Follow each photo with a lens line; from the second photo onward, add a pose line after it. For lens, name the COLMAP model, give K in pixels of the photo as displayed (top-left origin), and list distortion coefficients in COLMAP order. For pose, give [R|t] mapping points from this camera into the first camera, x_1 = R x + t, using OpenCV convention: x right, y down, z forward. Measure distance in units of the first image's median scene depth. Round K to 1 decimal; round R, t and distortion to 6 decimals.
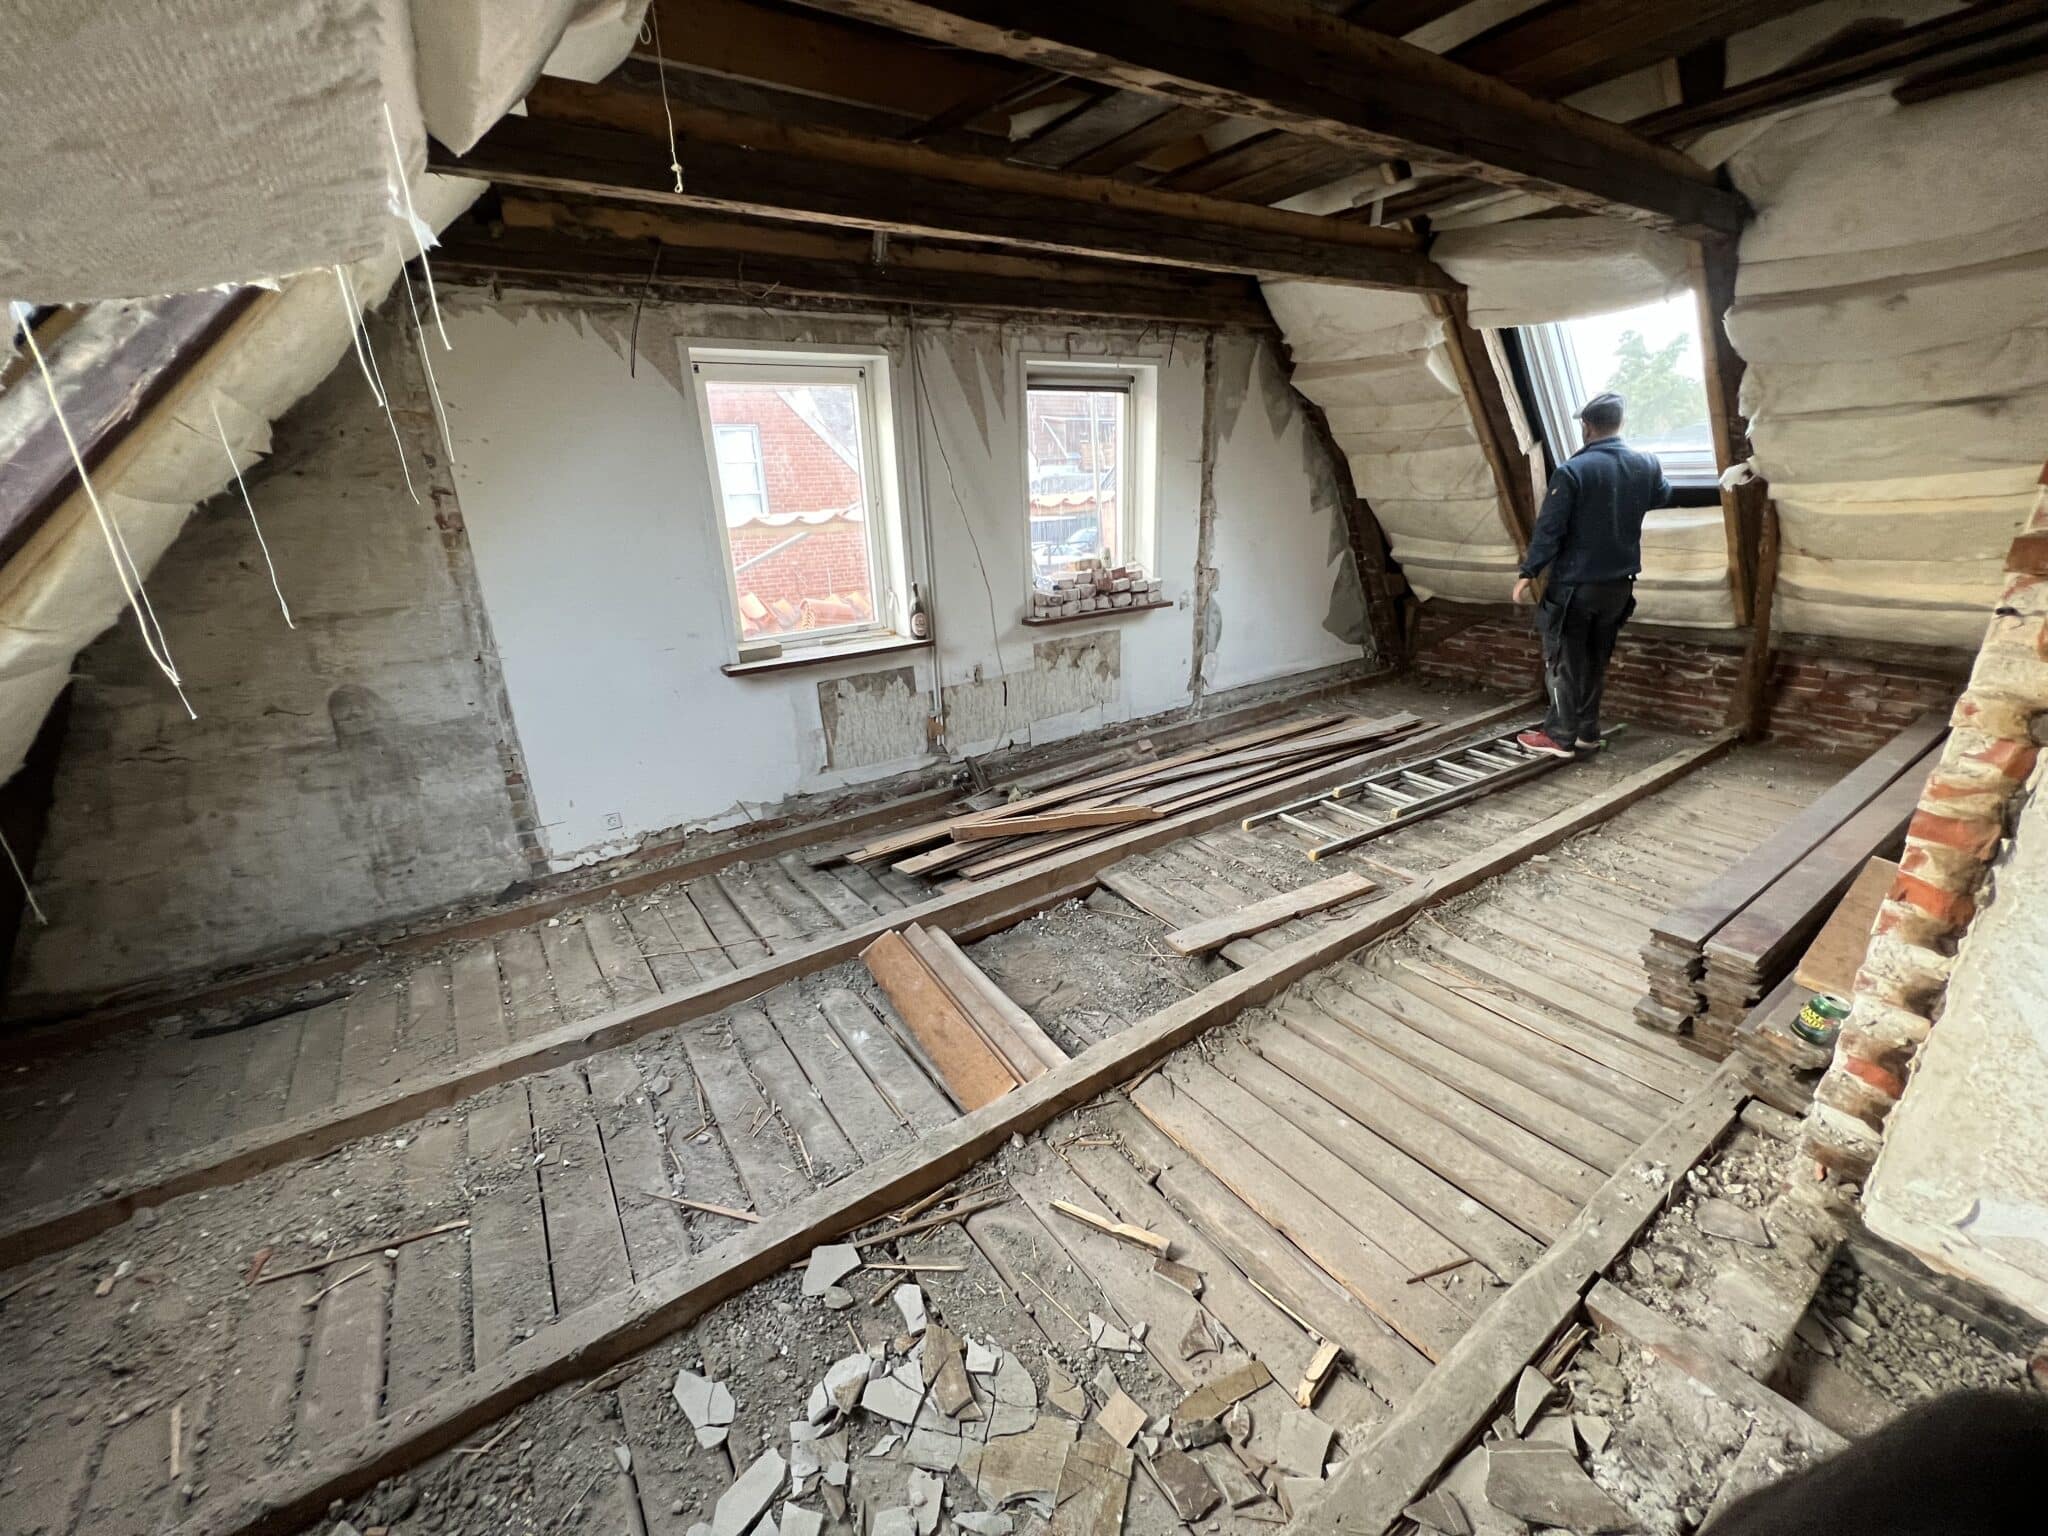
lens RADIAL K [[817.6, 0, 1024.0], [0, 817.6, 768.0], [0, 0, 1]] dist [0.000273, -0.000181]
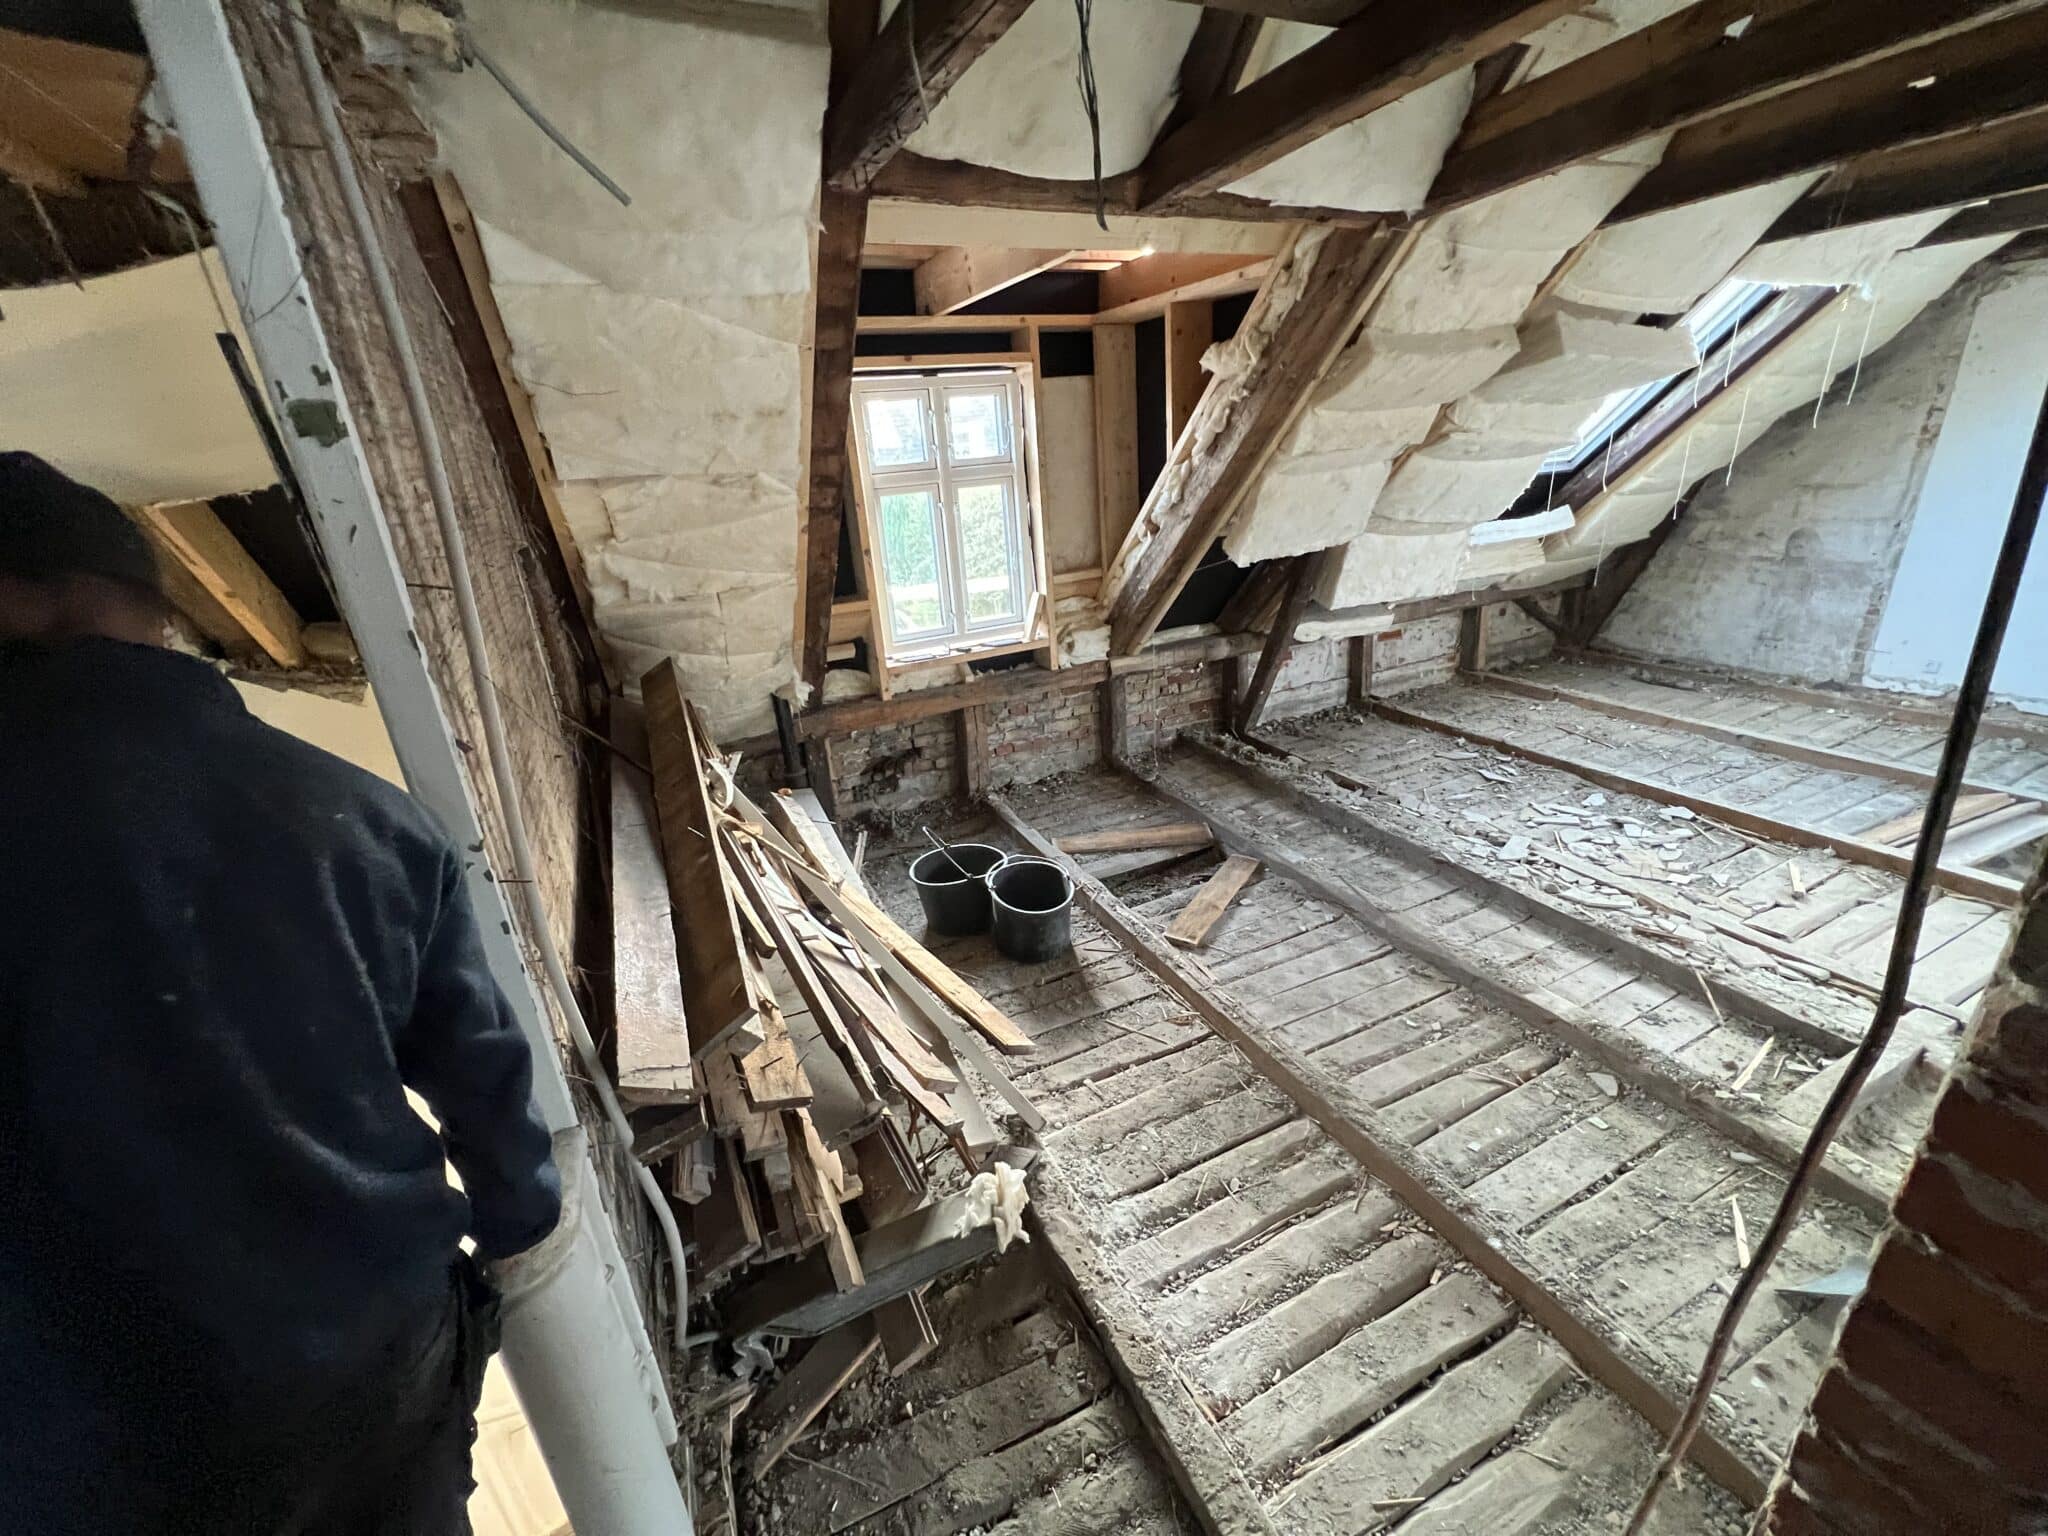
lens RADIAL K [[817.6, 0, 1024.0], [0, 817.6, 768.0], [0, 0, 1]] dist [0.000273, -0.000181]
pose [[-0.146868, 0.402881, -0.903392, 1.259131], [-0.258088, 0.866052, 0.428187, 0.026043], [0.954893, 0.296042, -0.023217, -0.406776]]
